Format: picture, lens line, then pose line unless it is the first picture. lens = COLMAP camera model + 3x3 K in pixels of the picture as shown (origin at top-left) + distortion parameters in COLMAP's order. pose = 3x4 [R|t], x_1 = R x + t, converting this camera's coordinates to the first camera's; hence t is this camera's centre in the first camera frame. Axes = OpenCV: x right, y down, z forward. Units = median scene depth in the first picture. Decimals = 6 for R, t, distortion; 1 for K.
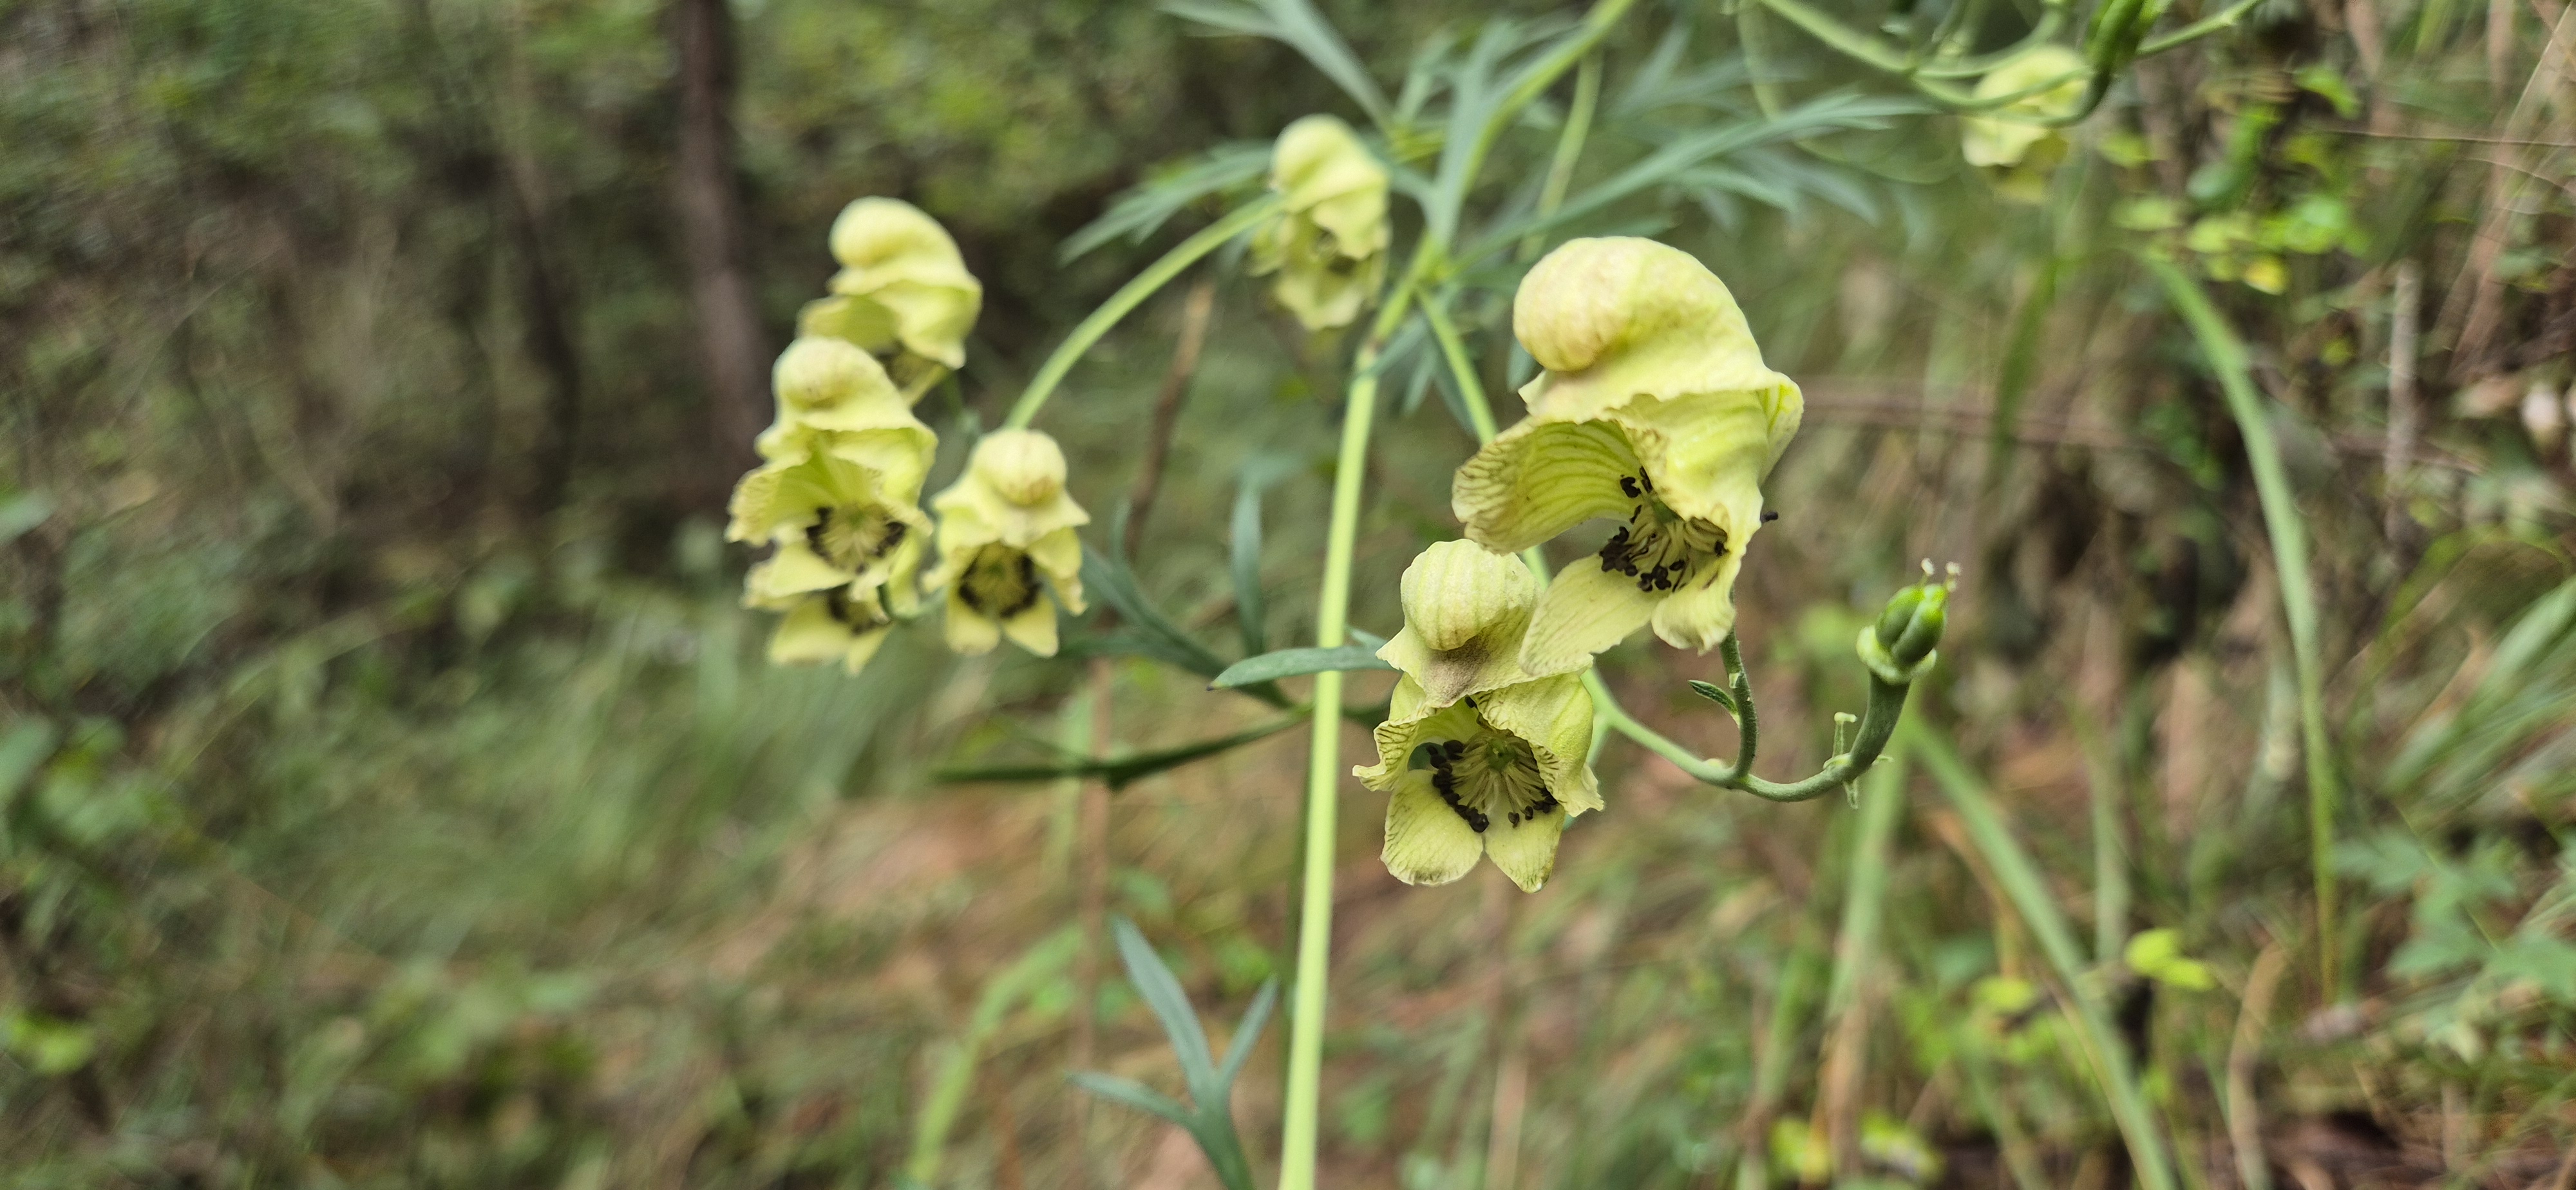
lens RADIAL K [[1868.8, 0, 1407.7], [0, 1868.8, 592.1], [0, 0, 1]] dist [0.031551, -0.038328]
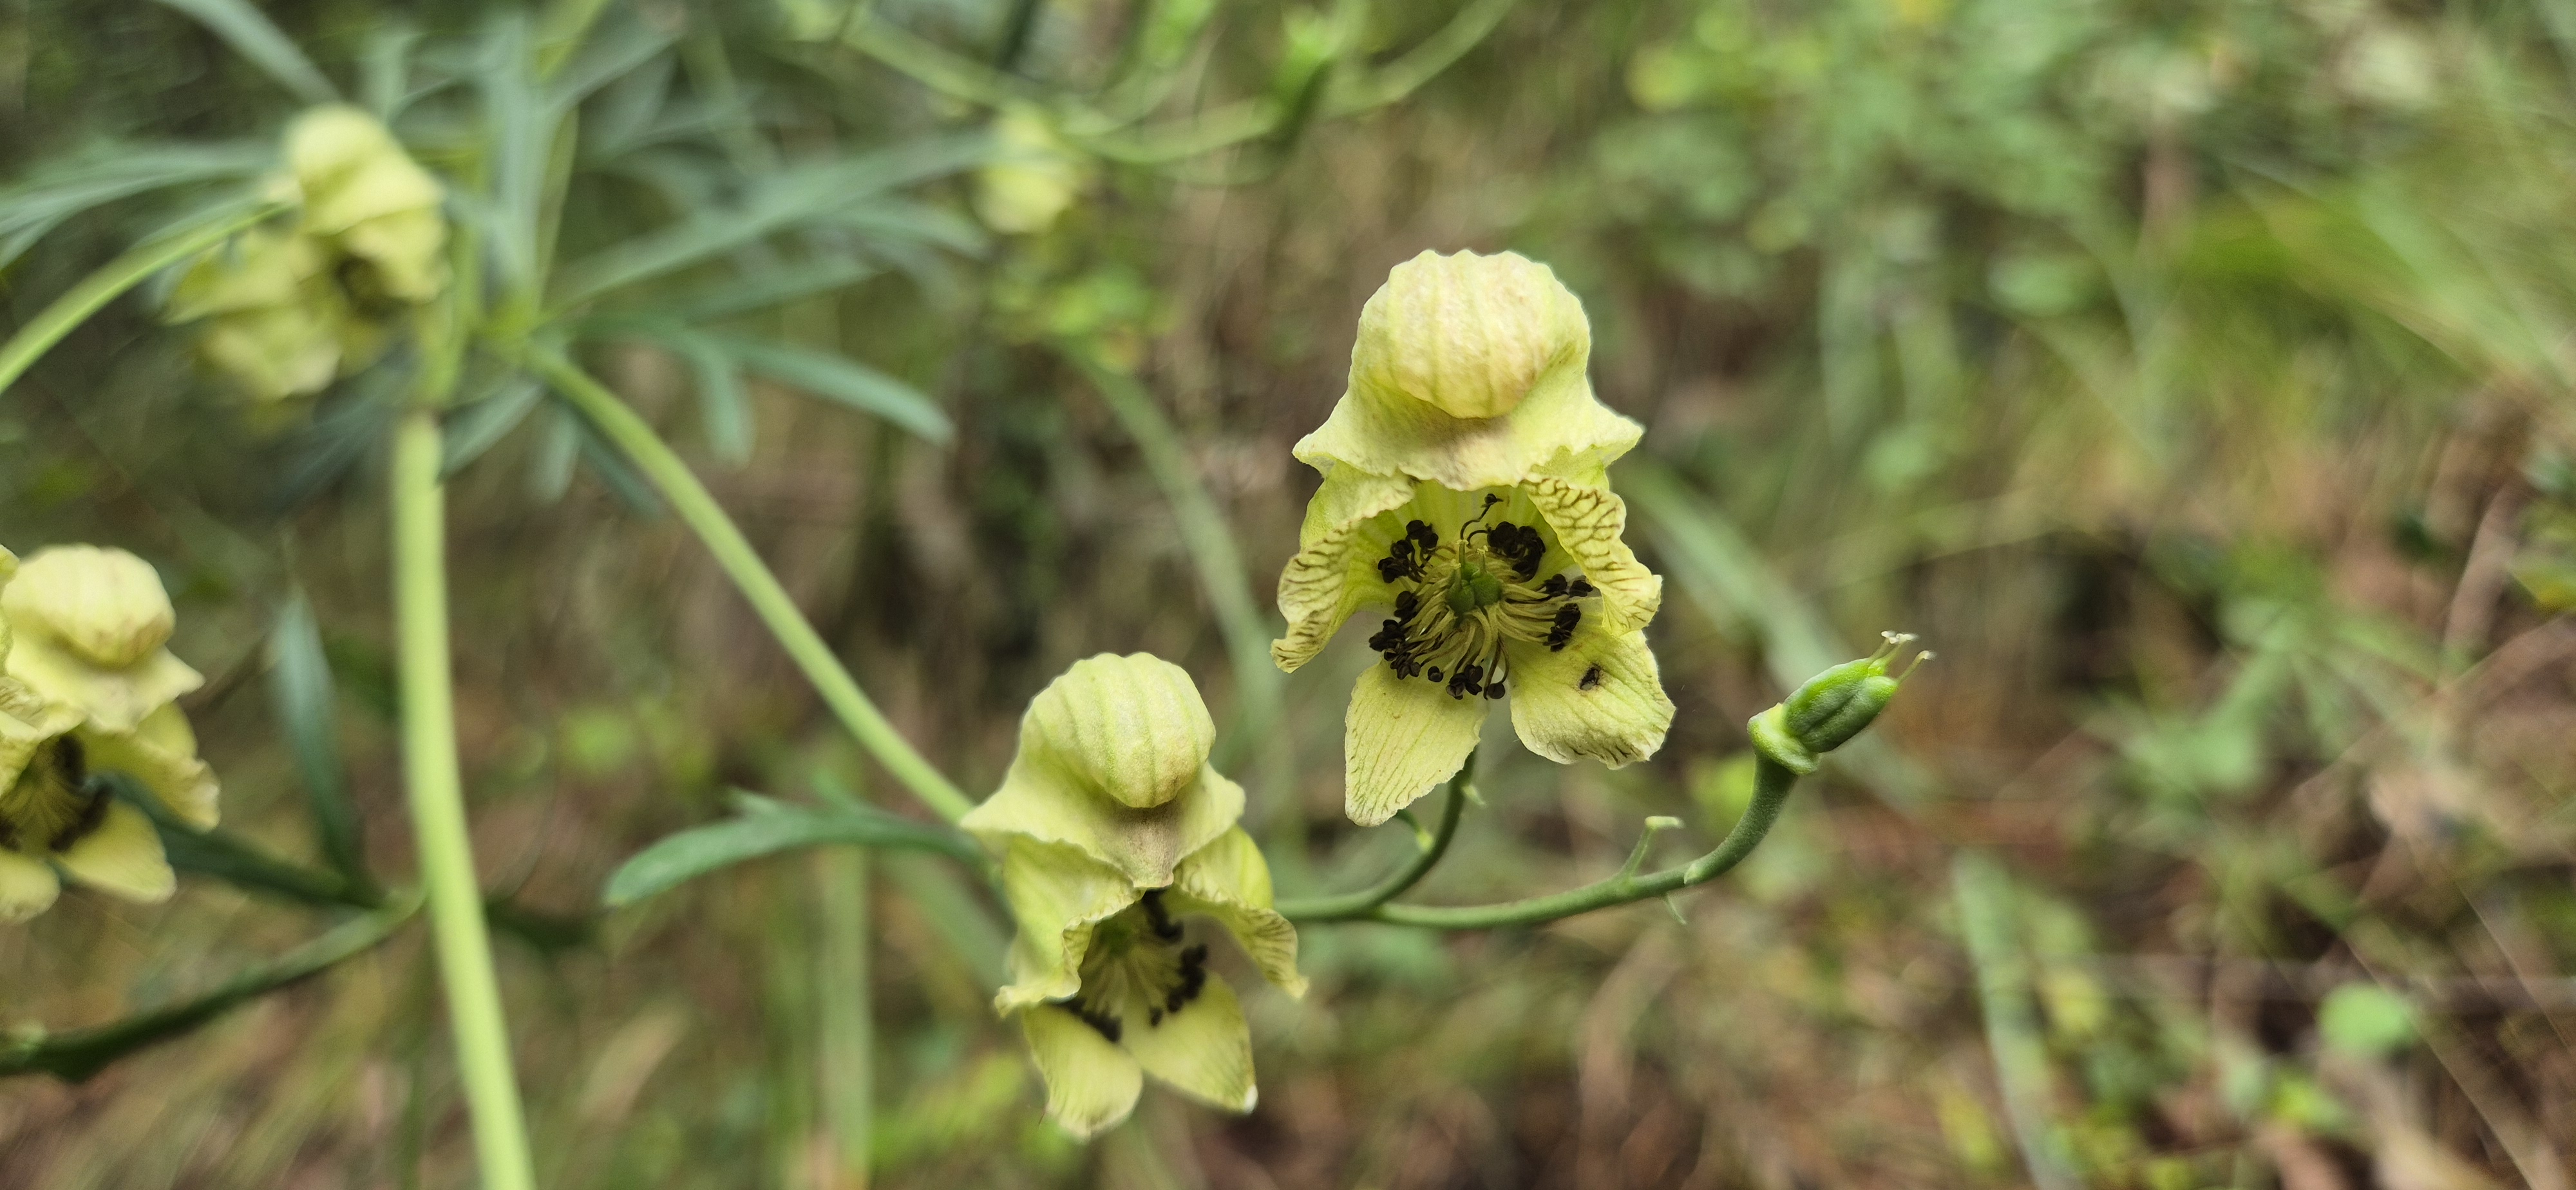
lens RADIAL K [[1868.8, 0, 1407.7], [0, 1868.8, 592.1], [0, 0, 1]] dist [0.031551, -0.038328]
pose [[0.799248, -0.063966, 0.597587, -0.360455], [0.089752, 0.995873, -0.013441, -0.036898], [-0.594262, 0.064378, 0.801691, 0.374870]]
